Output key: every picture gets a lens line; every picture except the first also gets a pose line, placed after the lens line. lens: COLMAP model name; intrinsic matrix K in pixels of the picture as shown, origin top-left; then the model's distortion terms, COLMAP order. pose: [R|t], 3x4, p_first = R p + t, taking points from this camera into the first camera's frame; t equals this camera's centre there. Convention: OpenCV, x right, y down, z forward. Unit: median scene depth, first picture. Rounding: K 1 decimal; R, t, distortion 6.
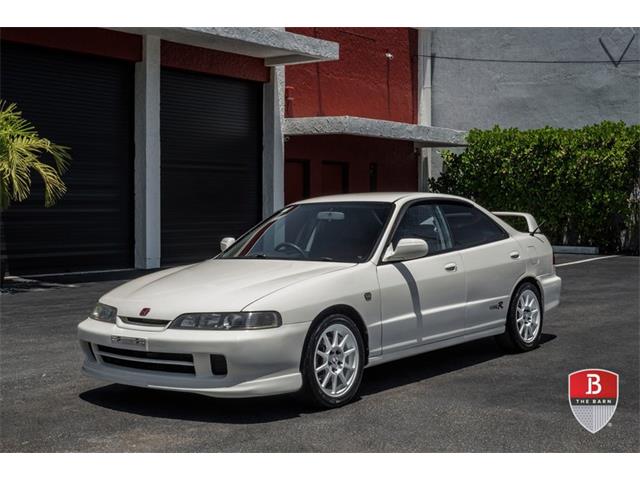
lens RADIAL K [[908.2, 0, 324.0], [0, 908.2, 225.2], [0, 0, 1]] dist [0.004075, 0.000000]
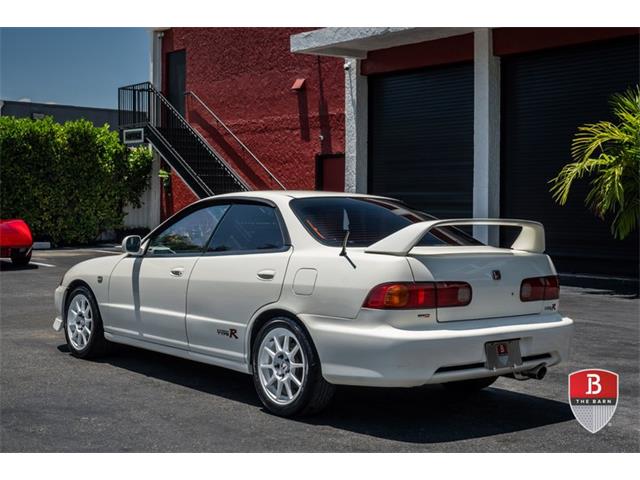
lens RADIAL K [[908.2, 0, 319.9], [0, 908.2, 239.2], [0, 0, 1]] dist [0.004075, 0.000000]
pose [[-0.195946, 0.038532, -0.979857, 0.801473], [-0.026482, 0.998655, 0.044567, -0.025004], [0.980257, 0.034681, -0.194663, 1.040673]]
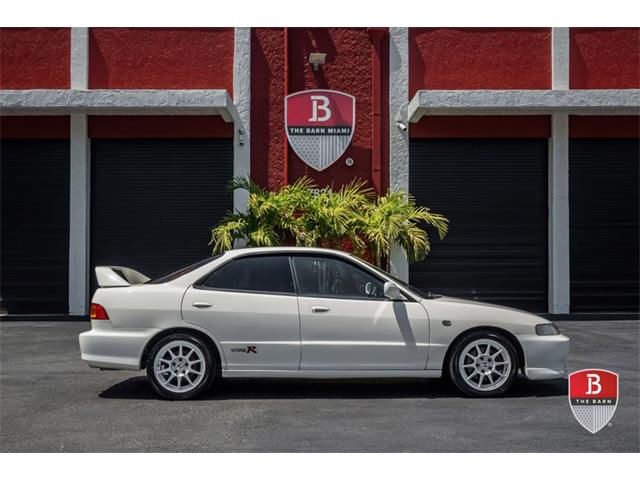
lens RADIAL K [[775.2, 0, 311.0], [0, 775.2, 247.2], [0, 0, 1]] dist [0.001685, 0.000000]
pose [[0.626672, -0.017348, -0.779090, 0.715600], [-0.013646, 0.999355, -0.033230, -0.001285], [0.779164, 0.031456, 0.626031, 0.259238]]
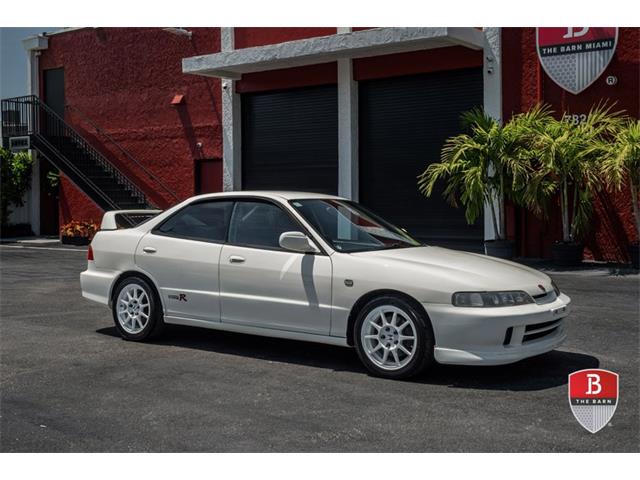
lens RADIAL K [[738.7, 0, 322.8], [0, 738.7, 225.9], [0, 0, 1]] dist [0.004011, 0.000000]
pose [[0.070363, 0.038516, -0.996778, 0.800547], [-0.011291, 0.999221, 0.037814, -0.023067], [0.997458, 0.008594, 0.070744, 0.799293]]
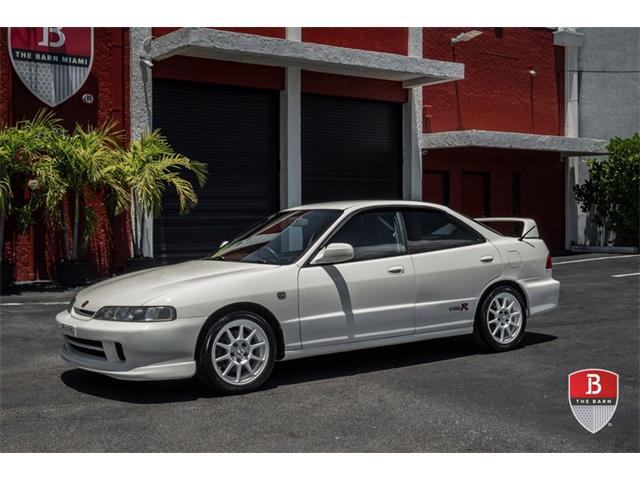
lens RADIAL K [[775.2, 0, 313.6], [0, 775.2, 257.8], [0, 0, 1]] dist [0.001685, 0.000000]
pose [[0.956419, 0.012523, -0.291731, 0.245645], [-0.001357, 0.999260, 0.038444, -0.002257], [0.291996, -0.036372, 0.955728, 0.080365]]
